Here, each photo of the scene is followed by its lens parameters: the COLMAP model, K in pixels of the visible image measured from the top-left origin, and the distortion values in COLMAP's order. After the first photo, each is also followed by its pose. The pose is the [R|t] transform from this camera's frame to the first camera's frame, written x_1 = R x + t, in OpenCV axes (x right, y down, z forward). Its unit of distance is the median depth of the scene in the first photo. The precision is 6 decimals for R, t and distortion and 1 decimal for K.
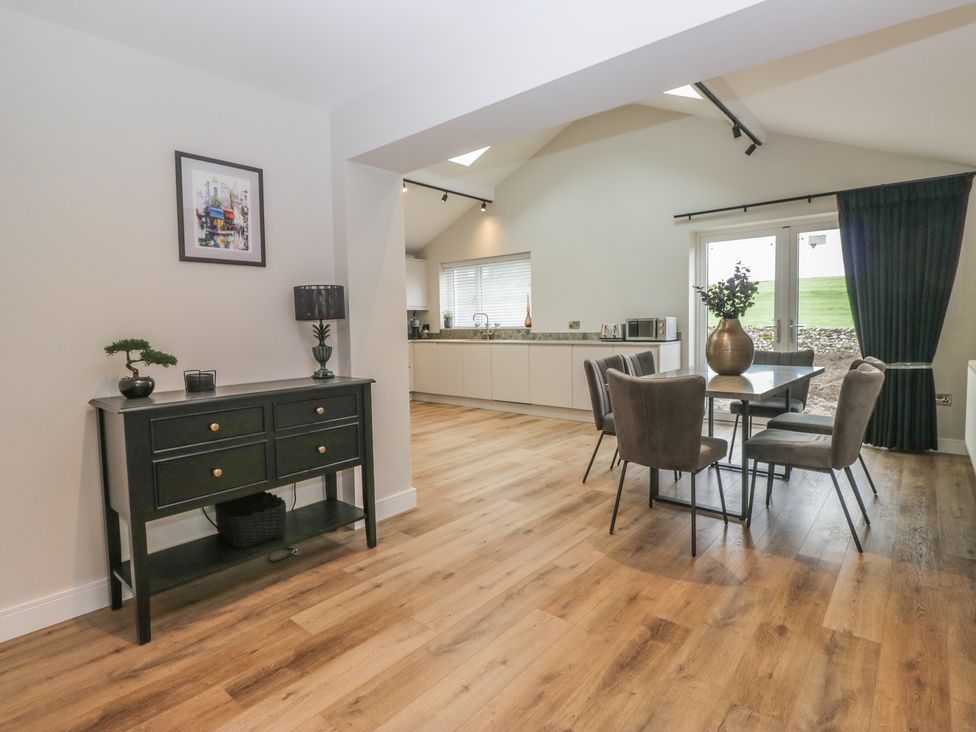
lens RADIAL K [[510.0, 0, 484.7], [0, 510.0, 355.6], [0, 0, 1]] dist [-0.000126, -0.014010]
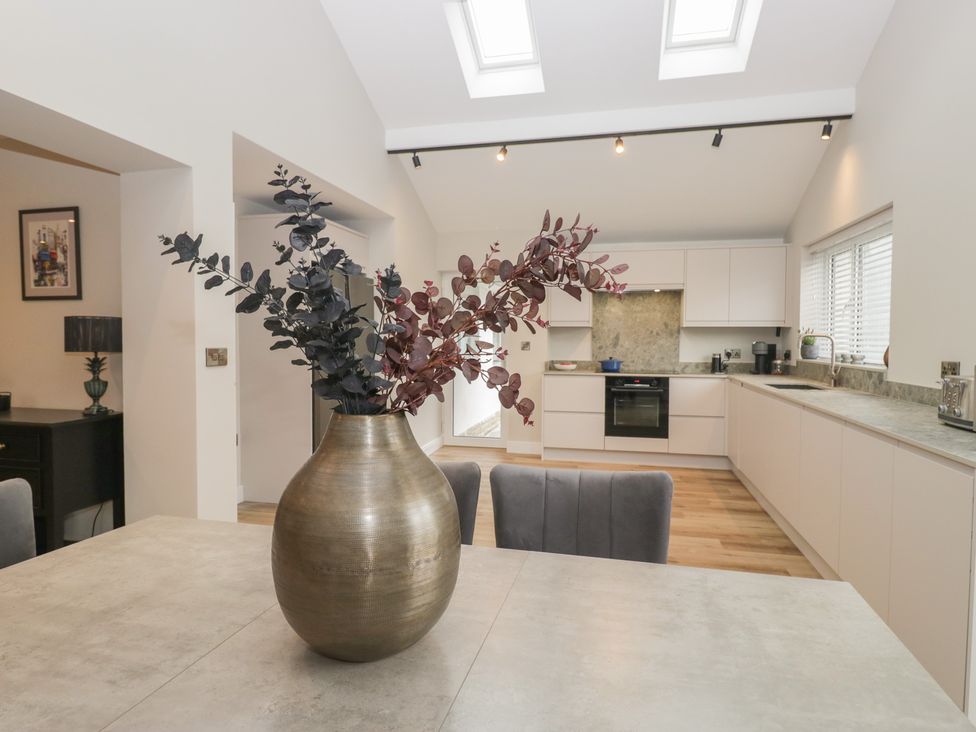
lens RADIAL K [[560.7, 0, 487.1], [0, 560.7, 354.3], [0, 0, 1]] dist [-0.003267, -0.003102]
pose [[0.465905, 0.047406, -0.883564, 0.629304], [-0.068489, 0.997500, 0.017405, -0.091007], [0.882180, 0.052406, 0.467987, 0.783635]]
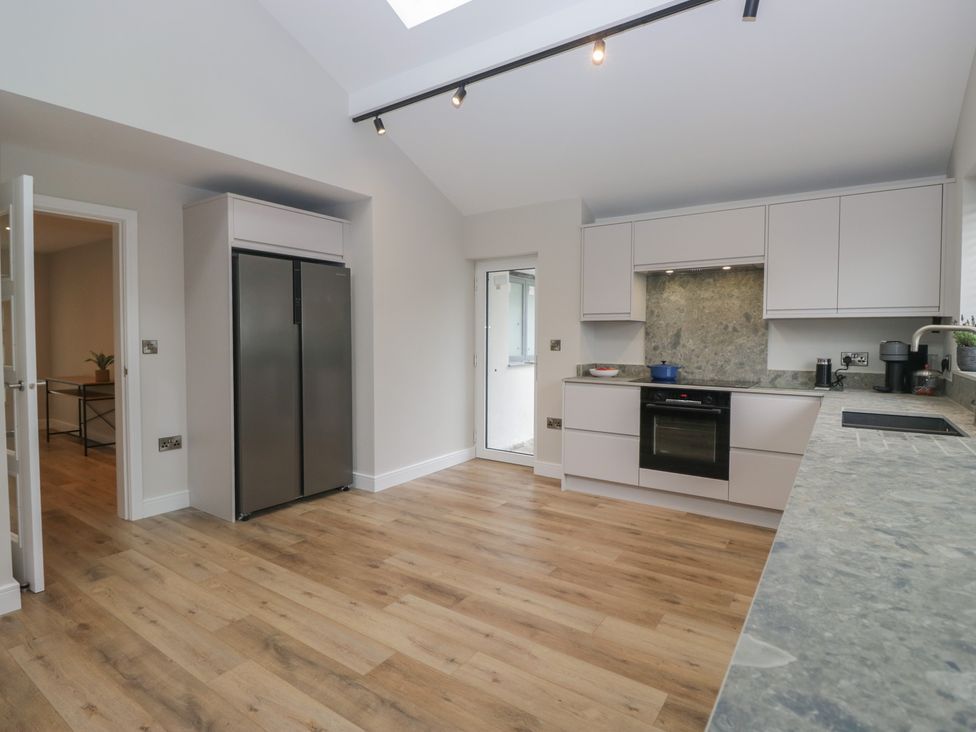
lens RADIAL K [[517.3, 0, 485.5], [0, 517.3, 354.8], [0, 0, 1]] dist [0.001607, -0.014113]
pose [[0.105353, 0.054150, -0.992960, 0.448535], [-0.068807, 0.996520, 0.047043, -0.116154], [0.992052, 0.063366, 0.108712, 1.306558]]
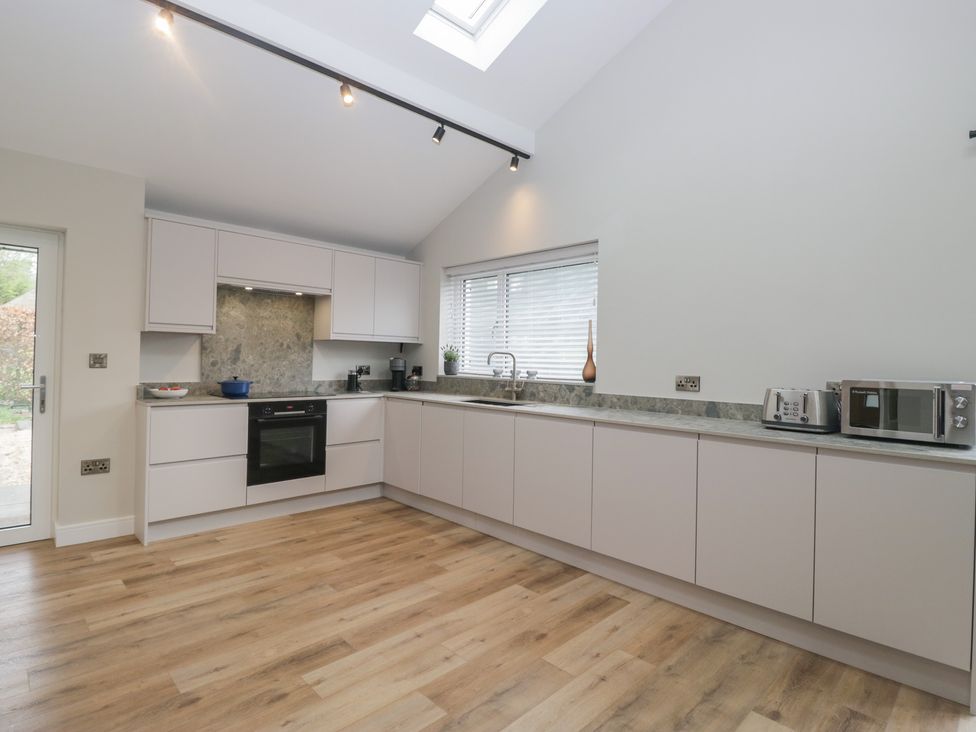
lens RADIAL K [[517.3, 0, 485.5], [0, 517.3, 354.8], [0, 0, 1]] dist [0.001607, -0.014113]
pose [[0.995666, 0.037421, -0.085146, 0.040431], [-0.043401, 0.996637, -0.069504, -0.073496], [0.082259, 0.072898, 0.993941, 0.799274]]
